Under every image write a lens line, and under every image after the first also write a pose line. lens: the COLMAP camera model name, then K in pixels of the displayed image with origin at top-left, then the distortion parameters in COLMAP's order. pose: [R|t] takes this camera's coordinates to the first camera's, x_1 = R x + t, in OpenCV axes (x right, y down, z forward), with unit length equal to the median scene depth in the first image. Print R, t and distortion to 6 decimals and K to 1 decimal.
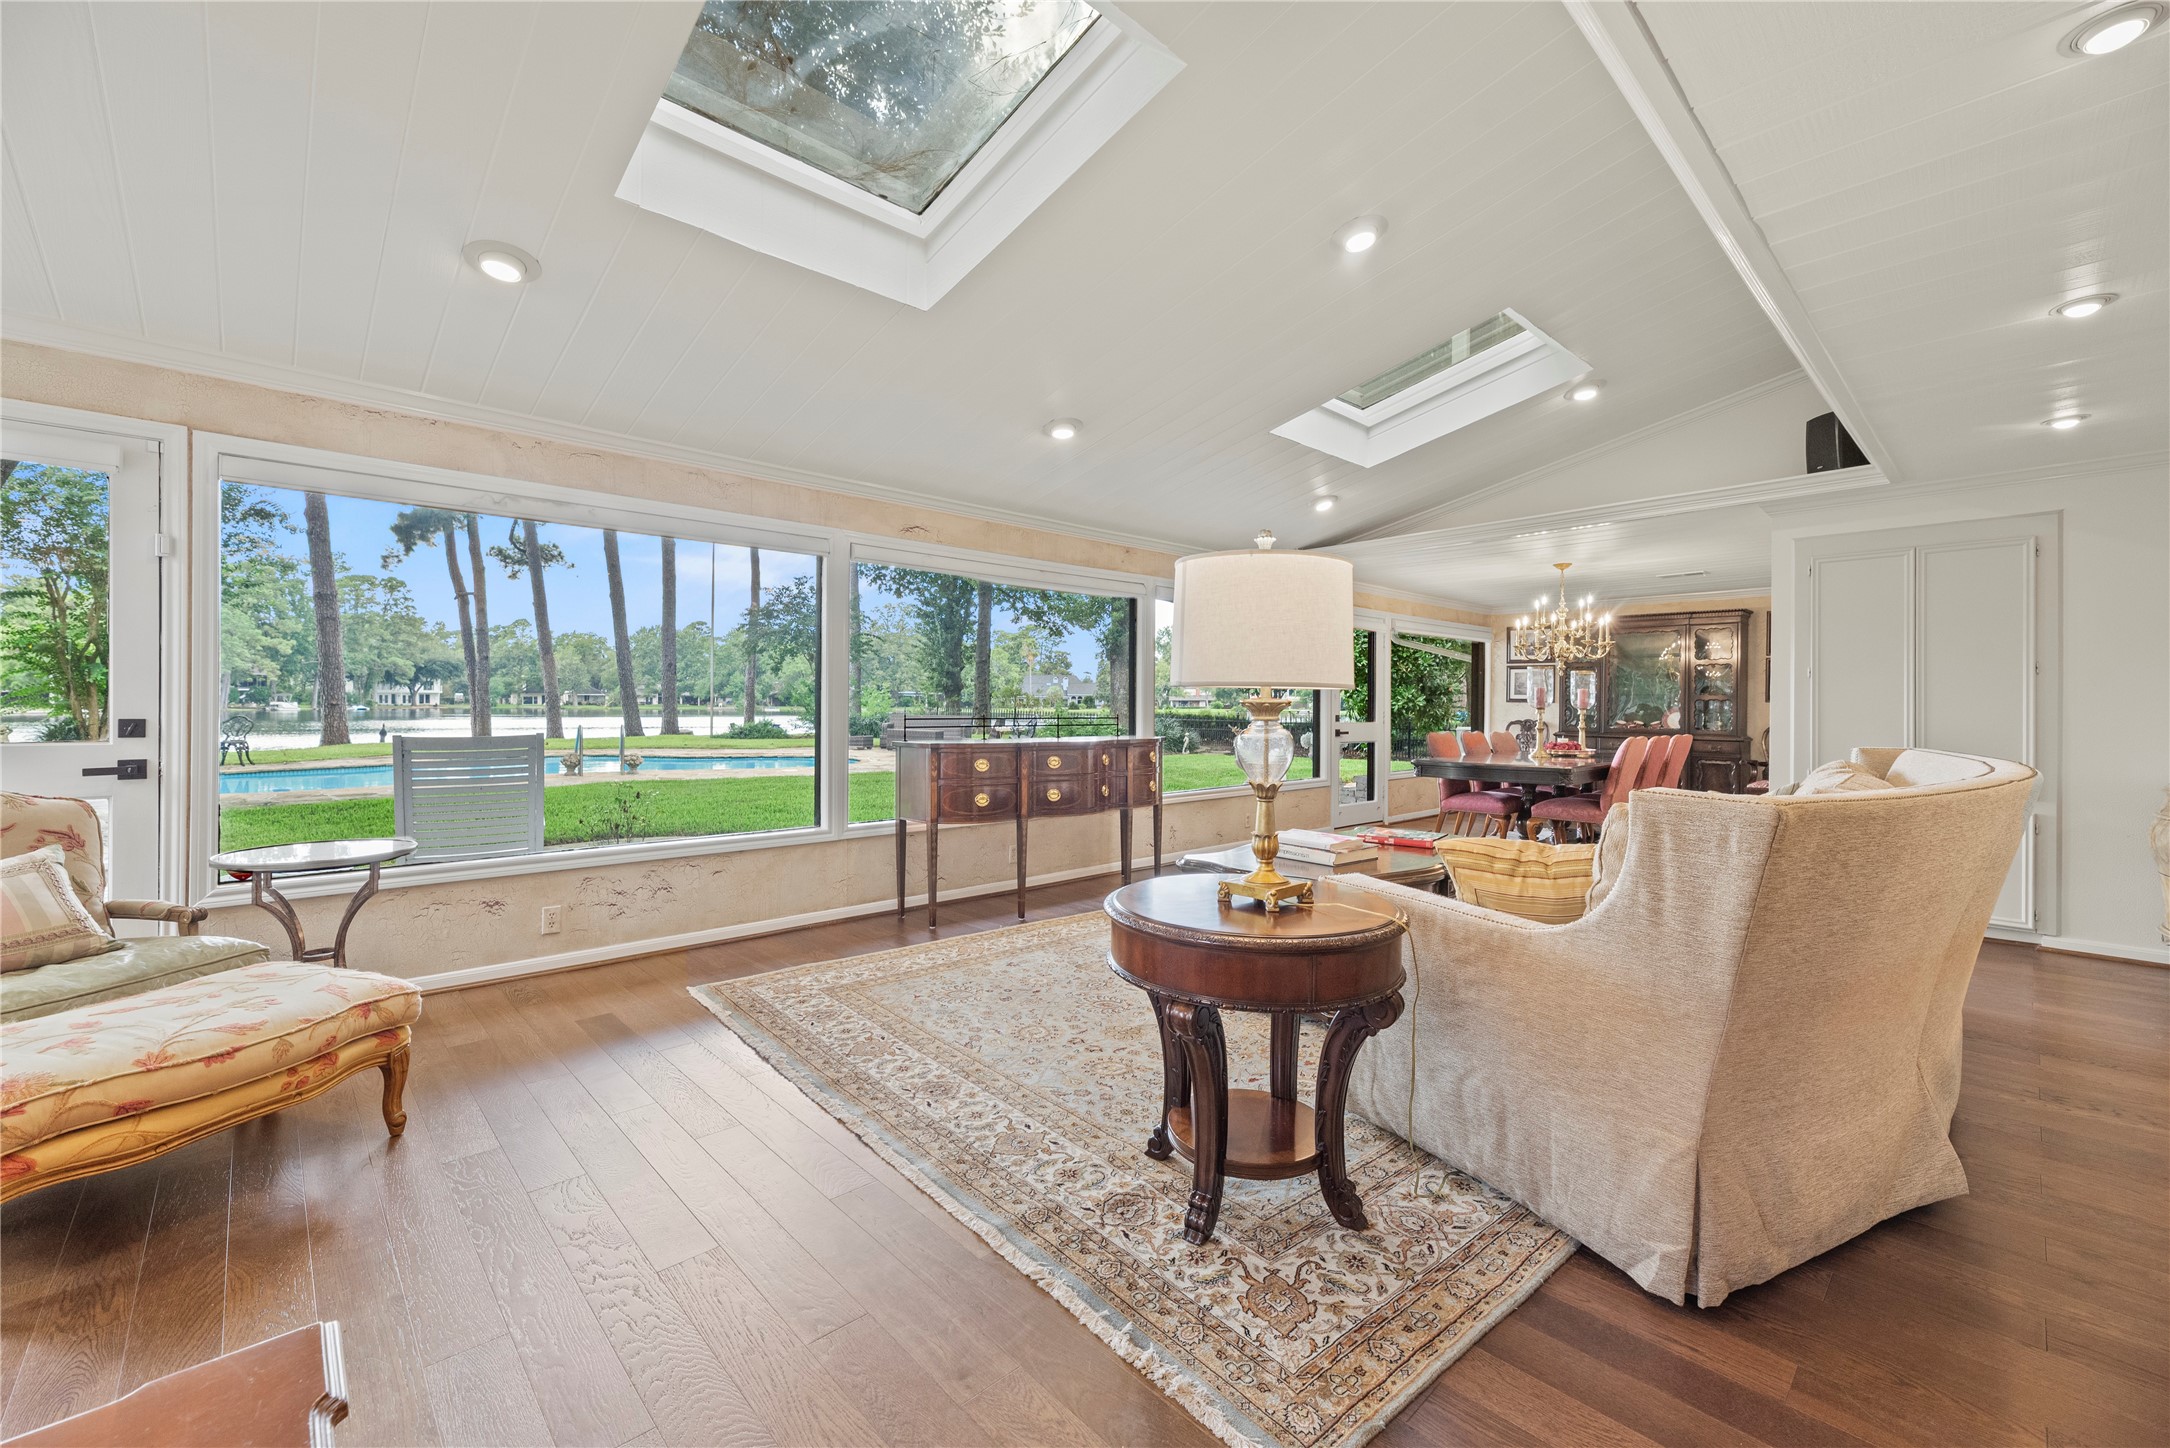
lens RADIAL K [[876.8, 0, 1083.3], [0, 876.8, 708.4], [0, 0, 1]] dist [-0.001832, 0.001556]
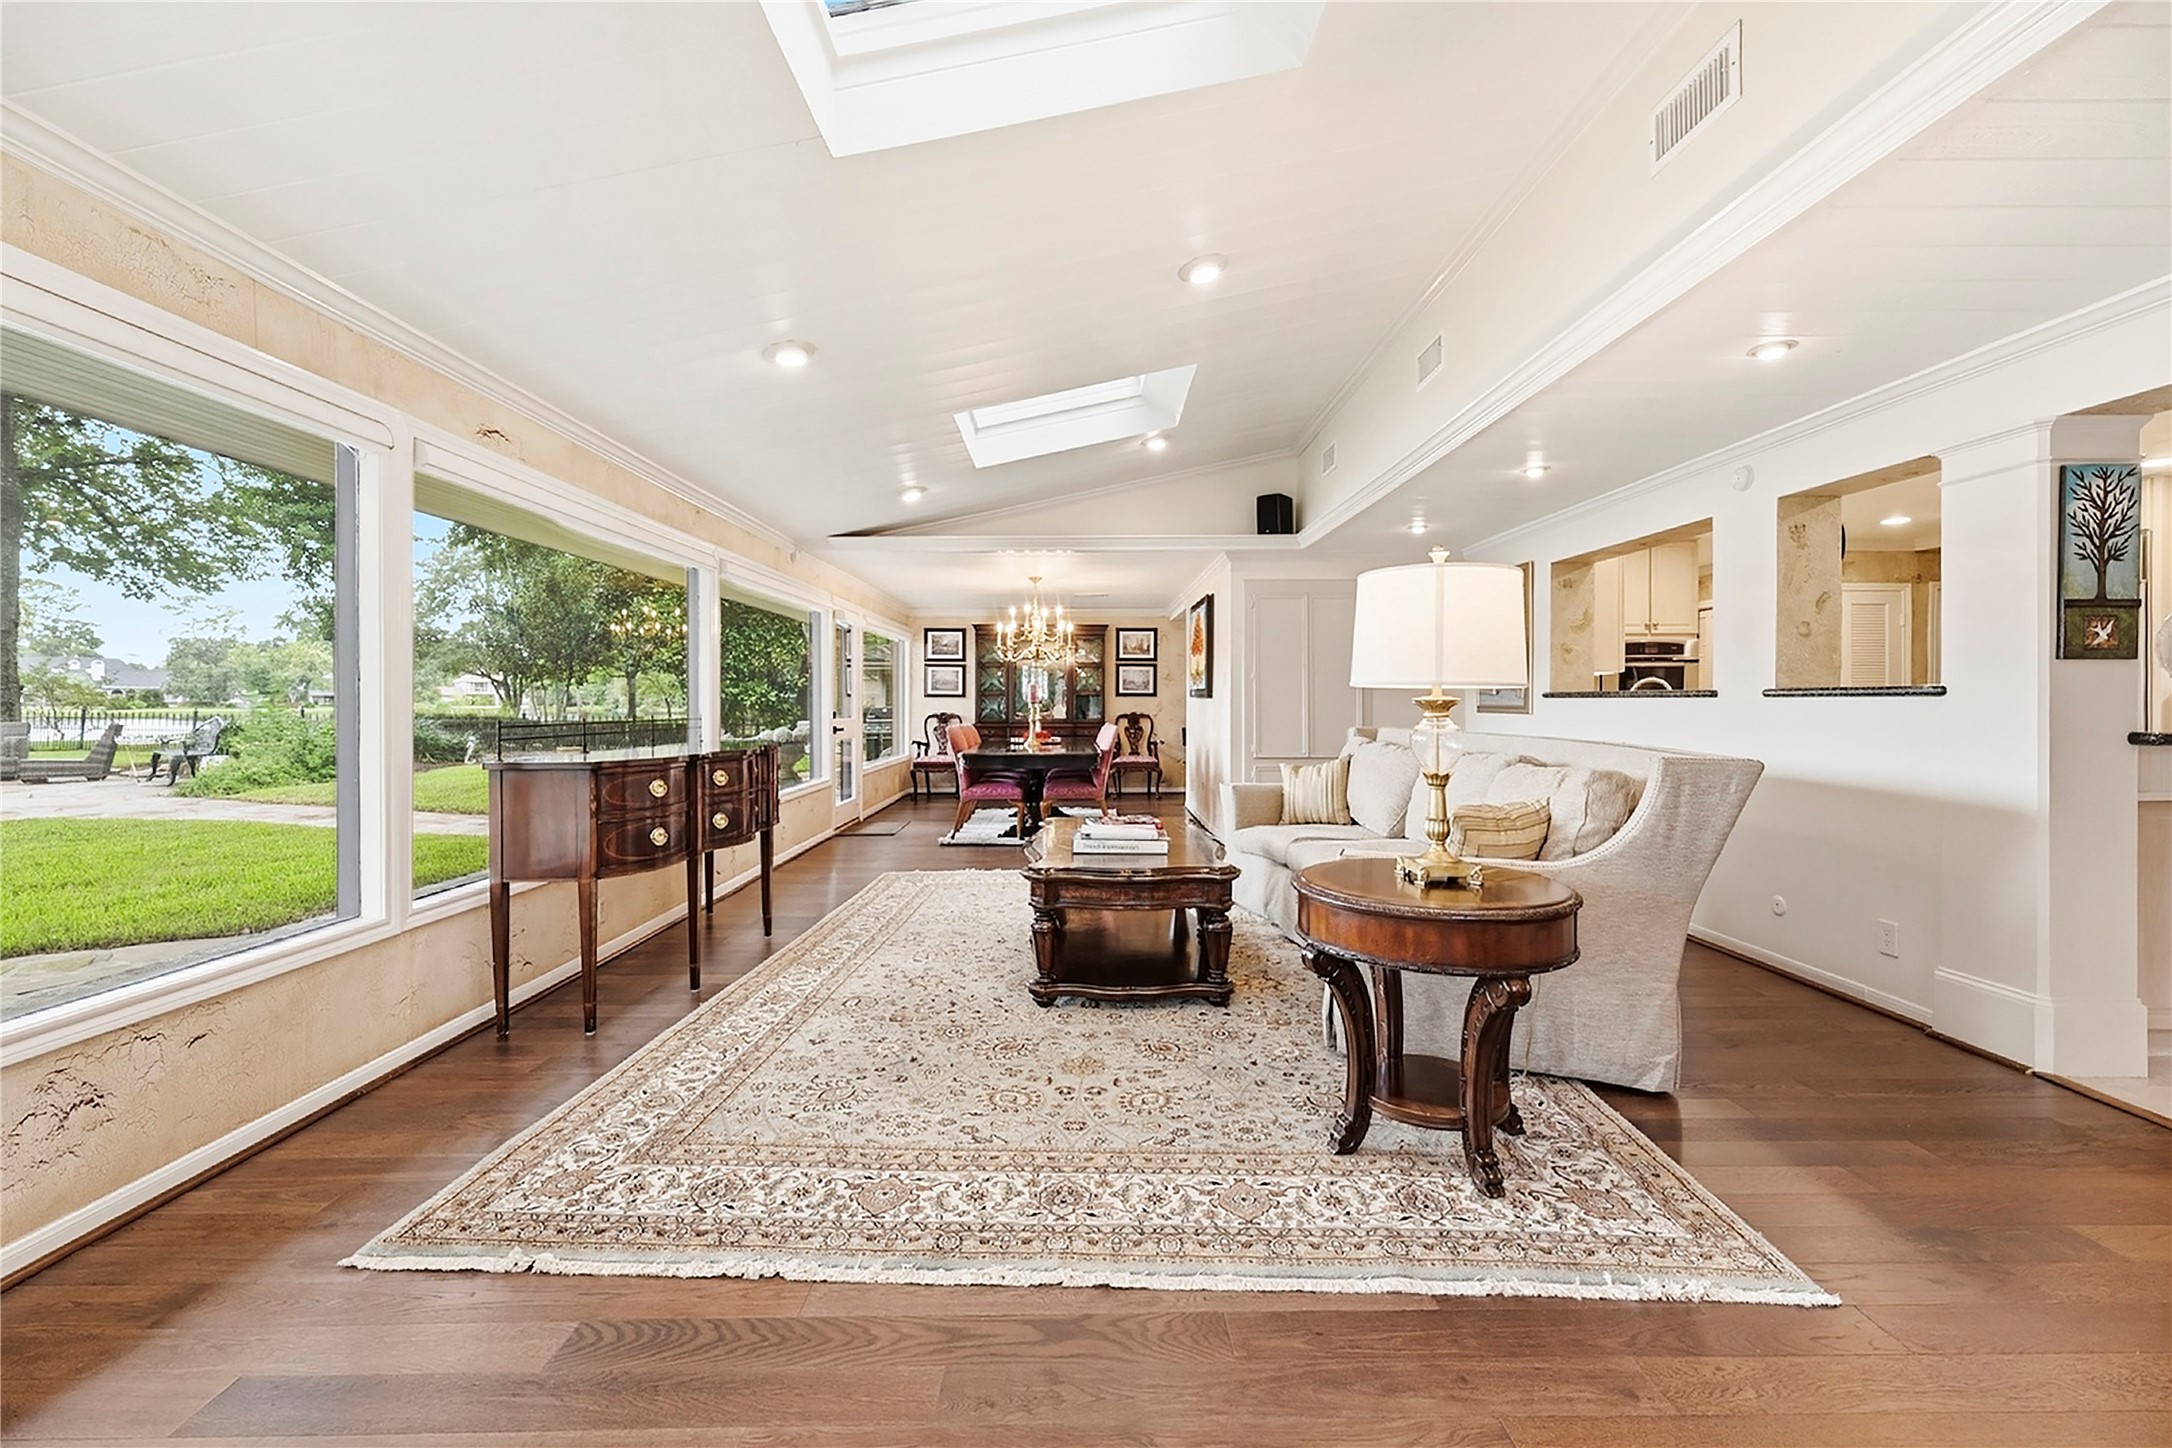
lens RADIAL K [[877.6, 0, 1097.1], [0, 877.6, 703.1], [0, 0, 1]] dist [-0.001832, 0.001556]
pose [[0.675758, -0.006702, 0.737093, -0.516750], [0.006687, 0.999973, 0.002962, -0.005362], [-0.737093, 0.002927, 0.675784, 0.321754]]
